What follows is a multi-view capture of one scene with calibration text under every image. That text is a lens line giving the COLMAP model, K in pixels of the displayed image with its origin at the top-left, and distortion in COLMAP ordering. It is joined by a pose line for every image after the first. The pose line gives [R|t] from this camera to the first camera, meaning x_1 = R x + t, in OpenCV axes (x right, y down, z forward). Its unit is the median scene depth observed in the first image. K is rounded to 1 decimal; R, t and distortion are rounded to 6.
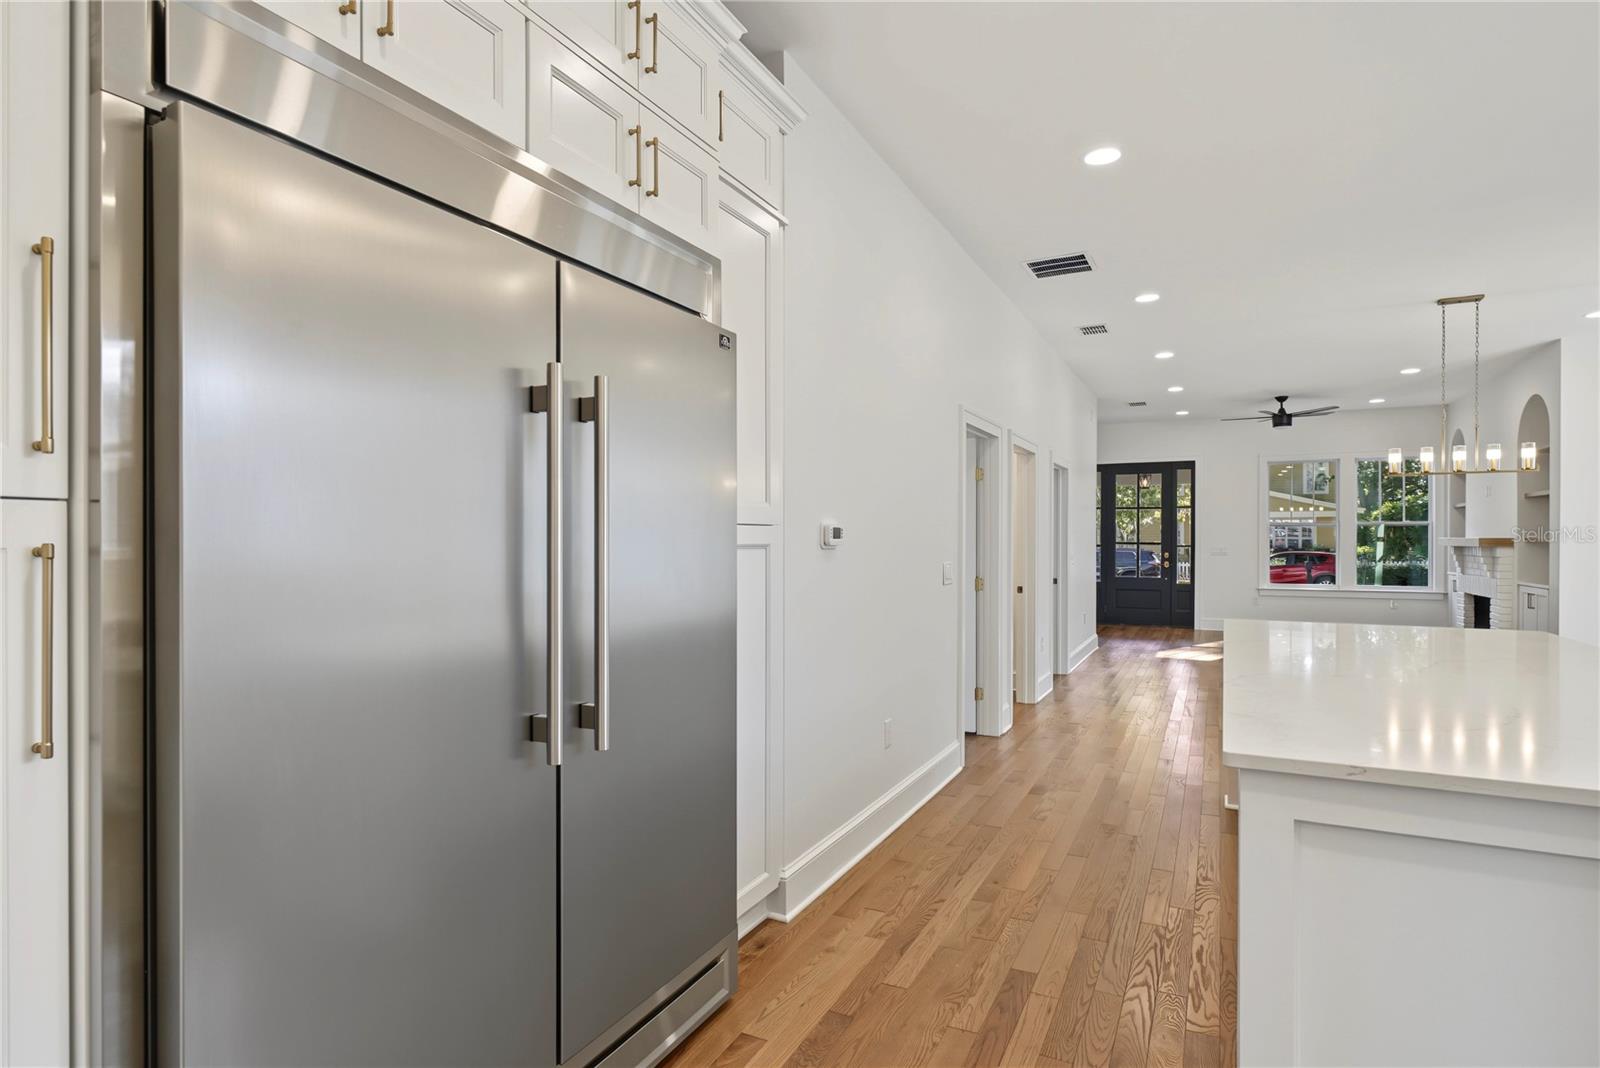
lens RADIAL K [[841.8, 0, 790.8], [0, 841.8, 538.1], [0, 0, 1]] dist [-0.011510, 0.000454]
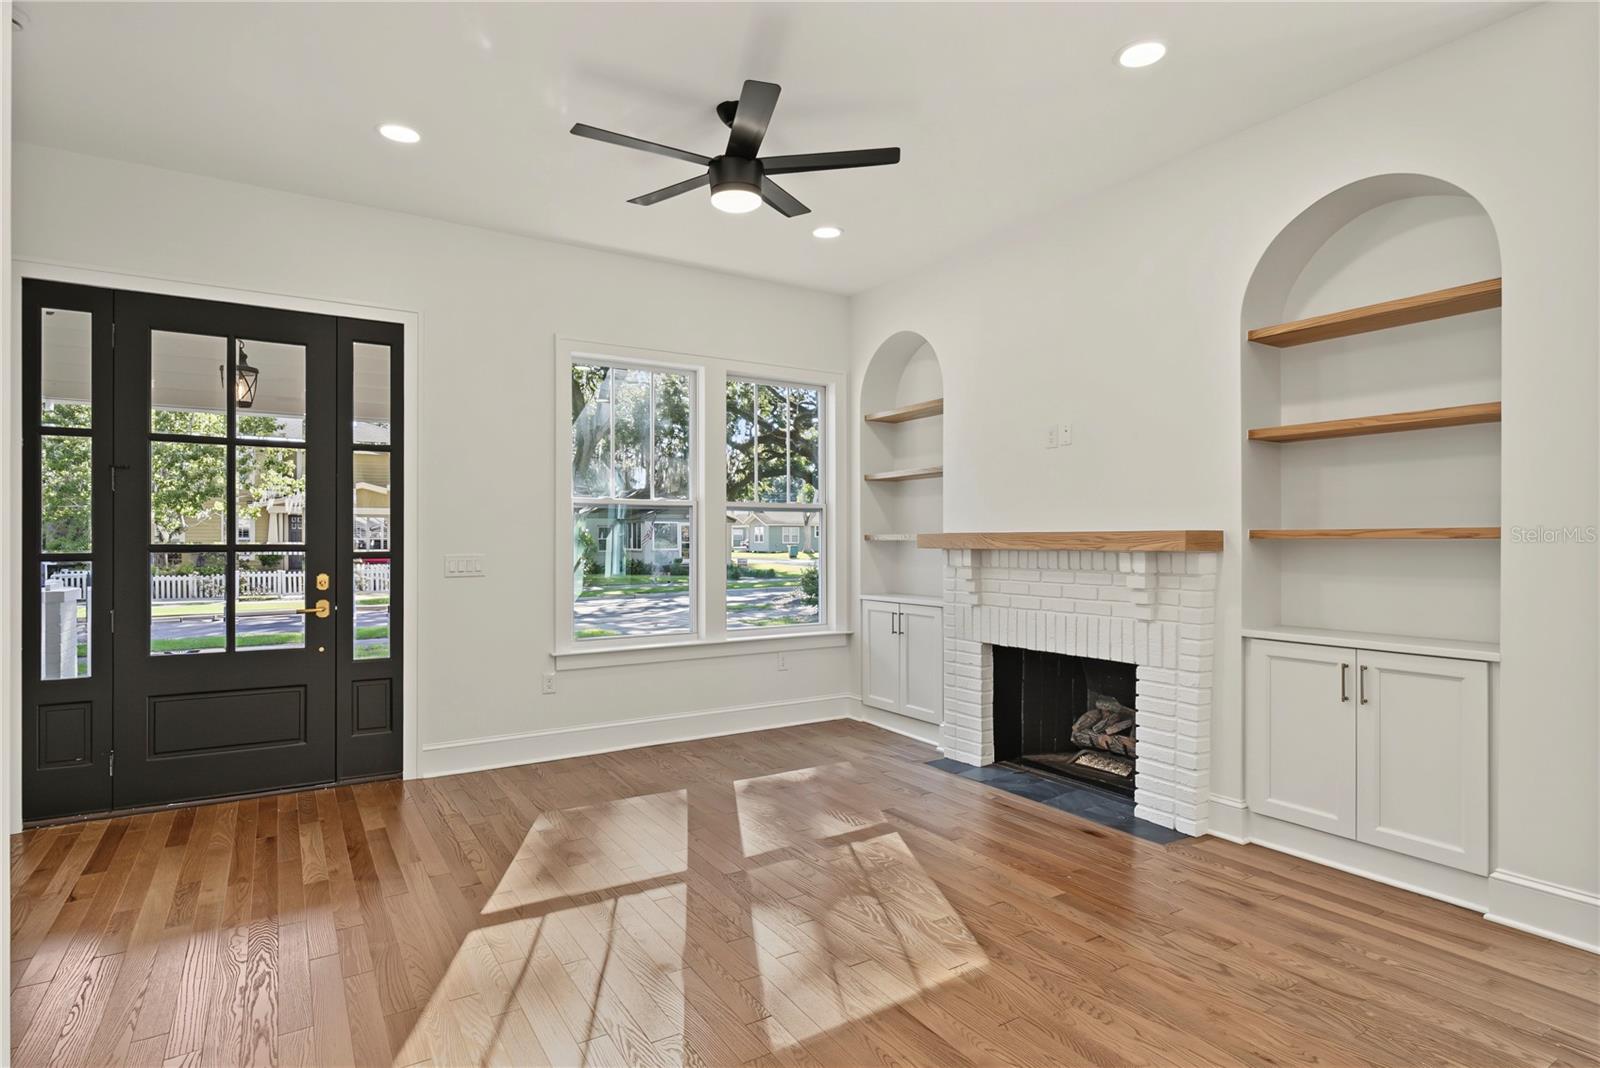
lens RADIAL K [[841.8, 0, 790.8], [0, 841.8, 538.1], [0, 0, 1]] dist [-0.011510, 0.000454]
pose [[0.521555, -0.001522, 0.853216, 0.253353], [0.001709, 0.999998, 0.000739, 0.002169], [-0.853216, 0.001073, 0.521557, 0.657692]]
